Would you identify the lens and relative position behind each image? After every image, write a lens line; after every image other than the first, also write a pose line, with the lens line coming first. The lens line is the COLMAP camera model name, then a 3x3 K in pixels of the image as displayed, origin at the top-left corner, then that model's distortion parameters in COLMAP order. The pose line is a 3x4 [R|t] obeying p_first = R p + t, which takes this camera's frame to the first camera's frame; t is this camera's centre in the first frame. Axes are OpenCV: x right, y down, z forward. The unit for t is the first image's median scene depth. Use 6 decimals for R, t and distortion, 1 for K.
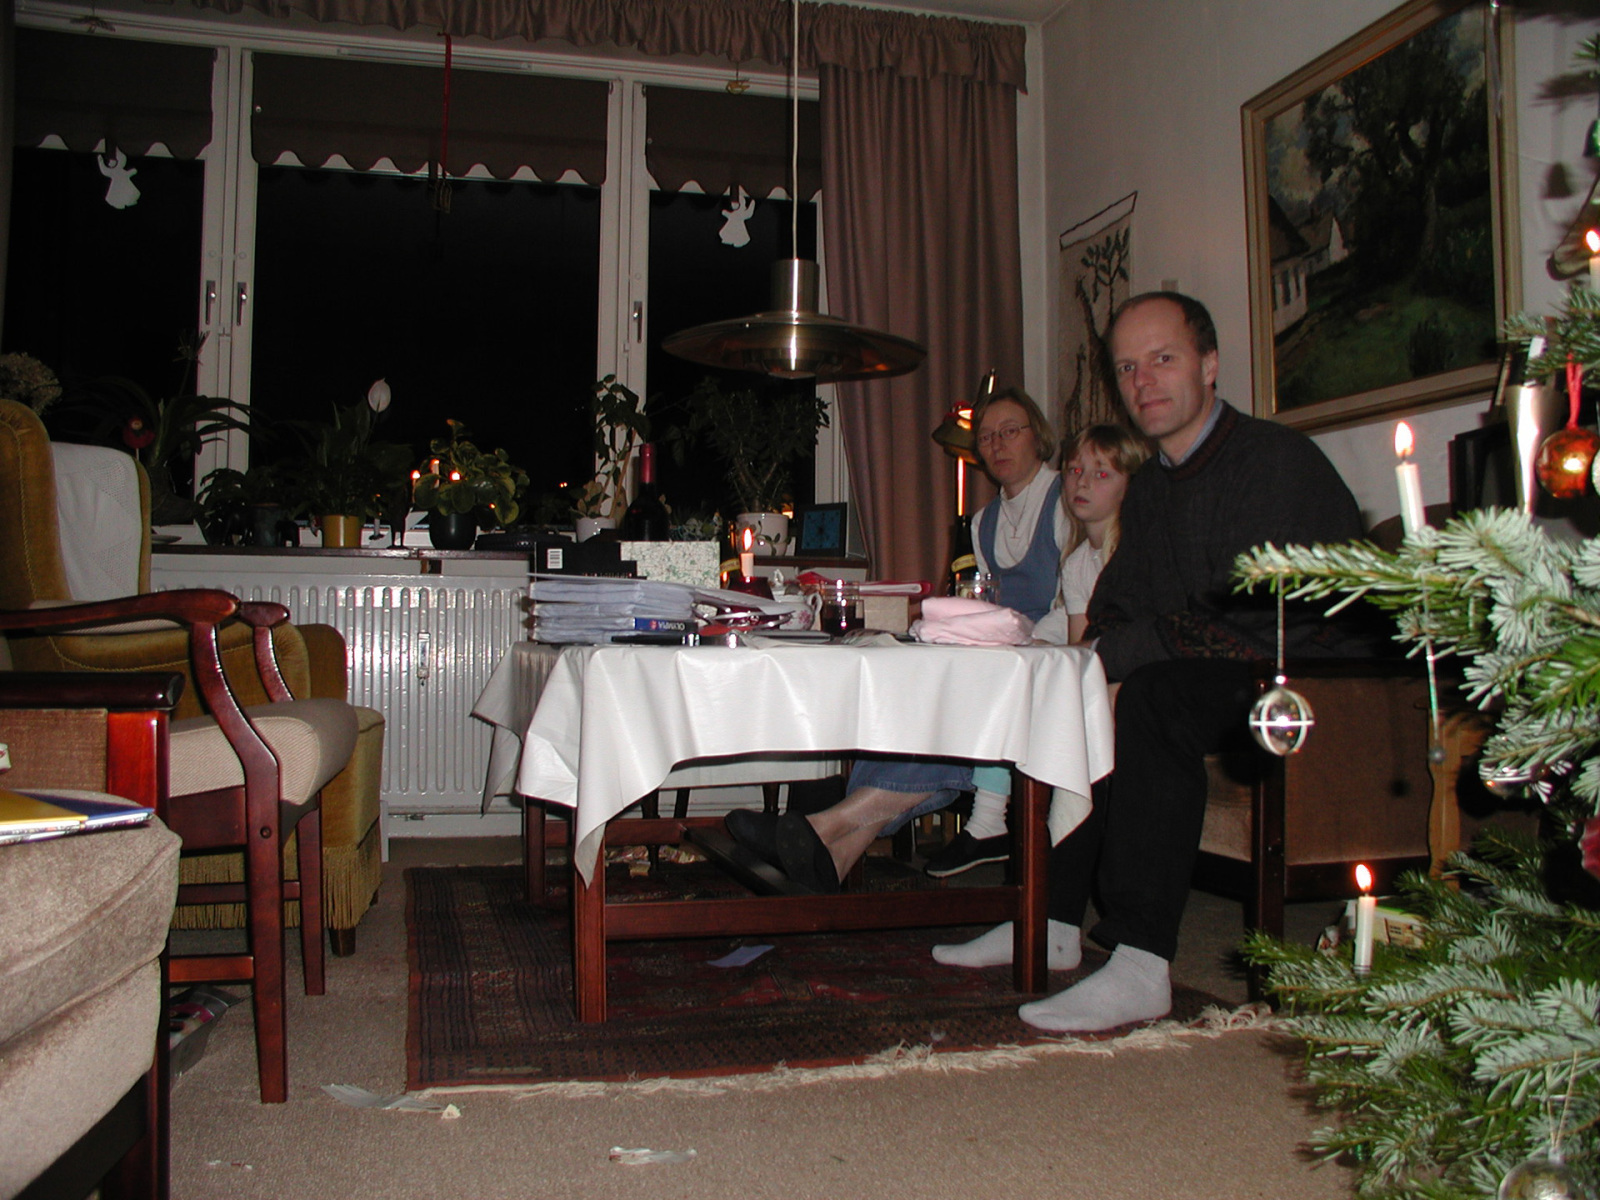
lens RADIAL K [[1495.5, 0, 800.0], [0, 1495.5, 600.0], [0, 0, 1]] dist [-0.228958, 0.288452]
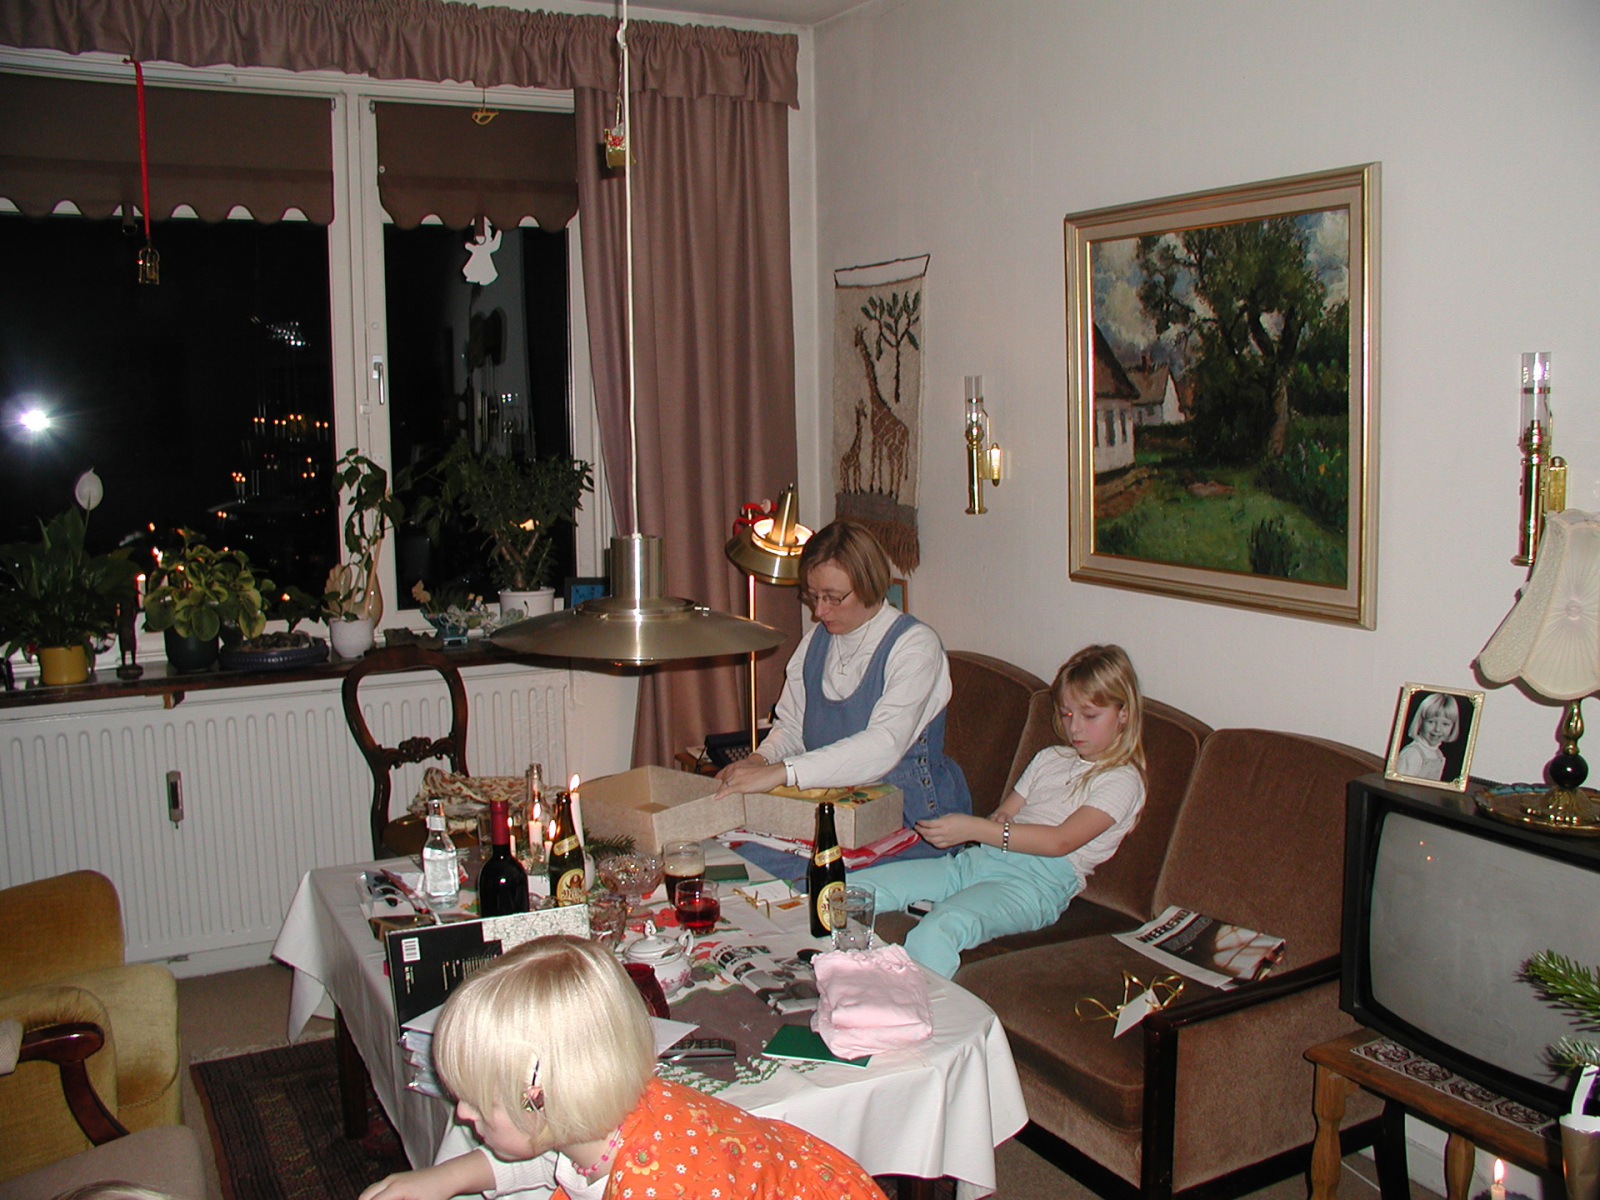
lens RADIAL K [[1495.5, 0, 800.0], [0, 1495.5, 600.0], [0, 0, 1]] dist [-0.228958, 0.288452]
pose [[0.974818, -0.047671, 0.217848, -0.063679], [0.013706, 0.987845, 0.154835, -0.201197], [-0.222581, -0.147950, 0.963623, 0.072468]]
